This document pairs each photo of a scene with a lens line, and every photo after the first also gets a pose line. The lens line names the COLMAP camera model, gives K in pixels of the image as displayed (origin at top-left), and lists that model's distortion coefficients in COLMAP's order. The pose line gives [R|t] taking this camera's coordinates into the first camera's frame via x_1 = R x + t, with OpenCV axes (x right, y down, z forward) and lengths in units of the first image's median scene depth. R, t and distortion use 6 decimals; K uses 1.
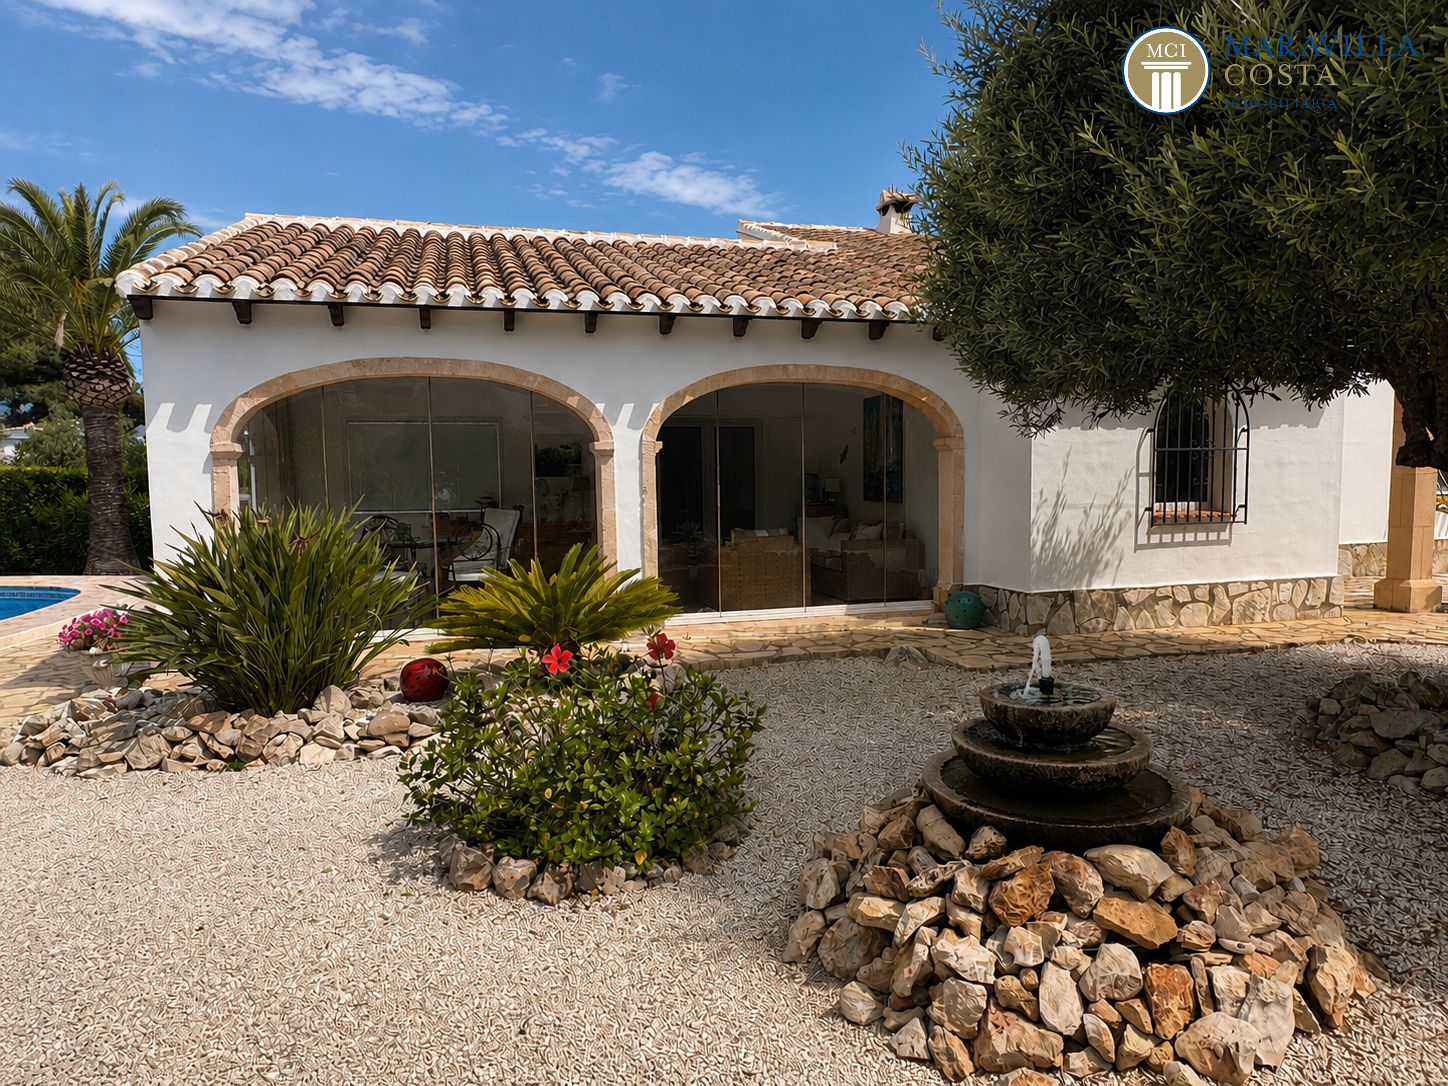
lens RADIAL K [[987.7, 0, 719.2], [0, 987.7, 557.4], [0, 0, 1]] dist [0.001278, 0.001687]
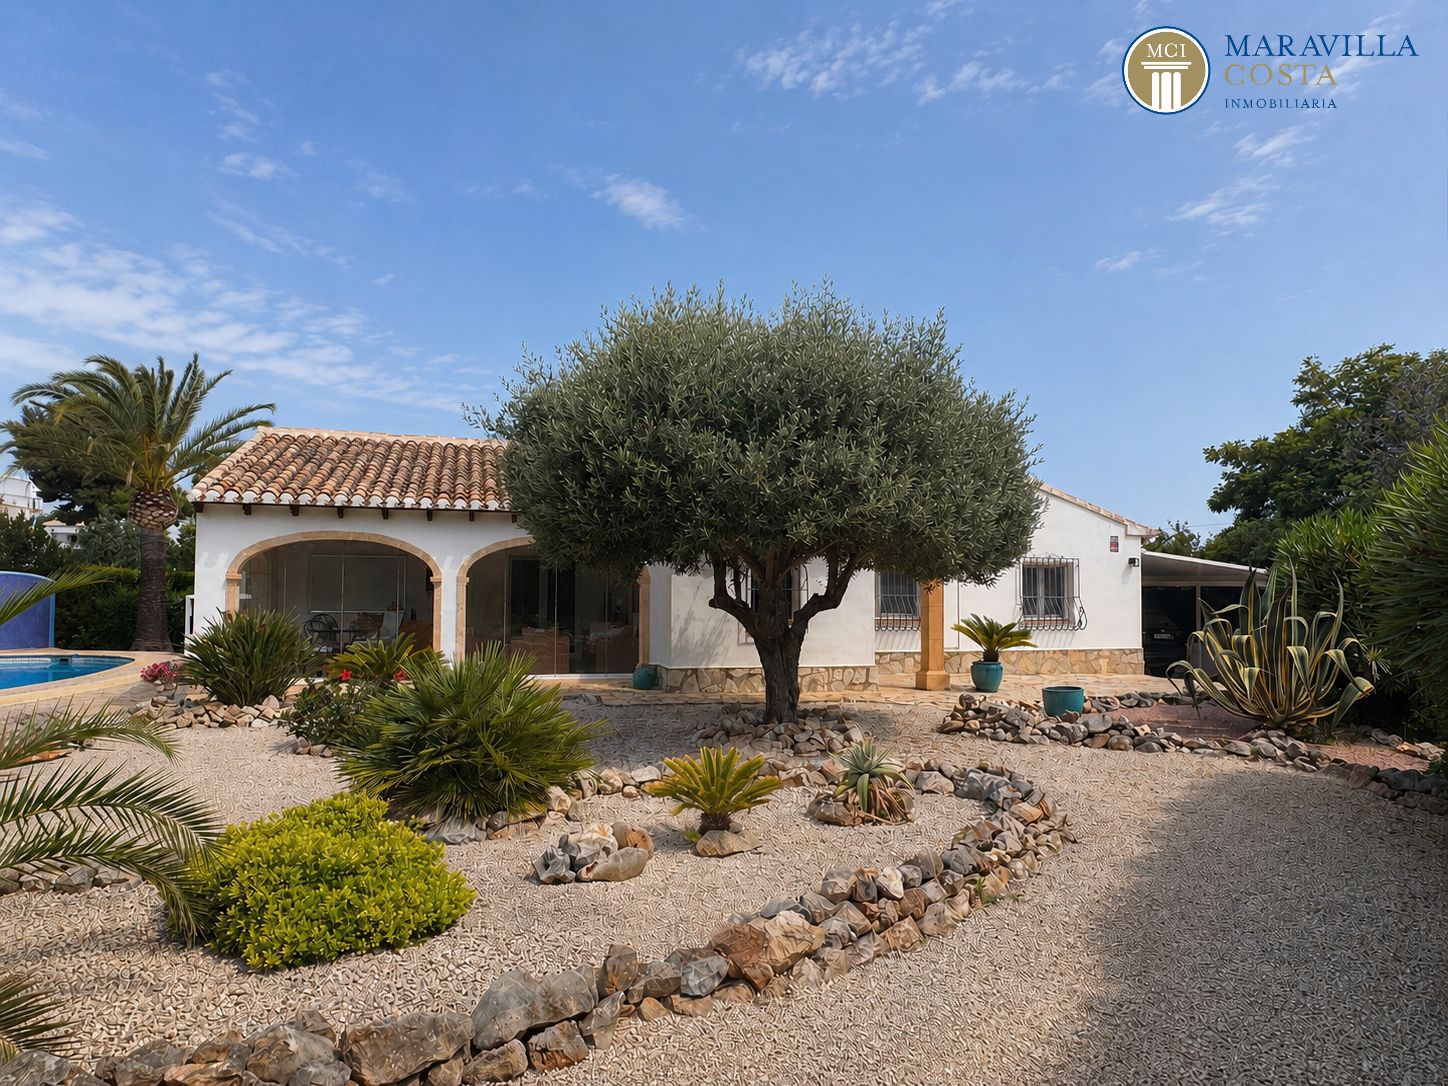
lens RADIAL K [[1081.1, 0, 724.0], [0, 1081.1, 543.0], [0, 0, 1]] dist [-0.060247, 0.099957]
pose [[0.998659, 0.023019, -0.046375, 0.497601], [-0.028024, 0.993498, -0.110344, 0.023562], [0.043533, 0.111496, 0.992811, -0.939017]]
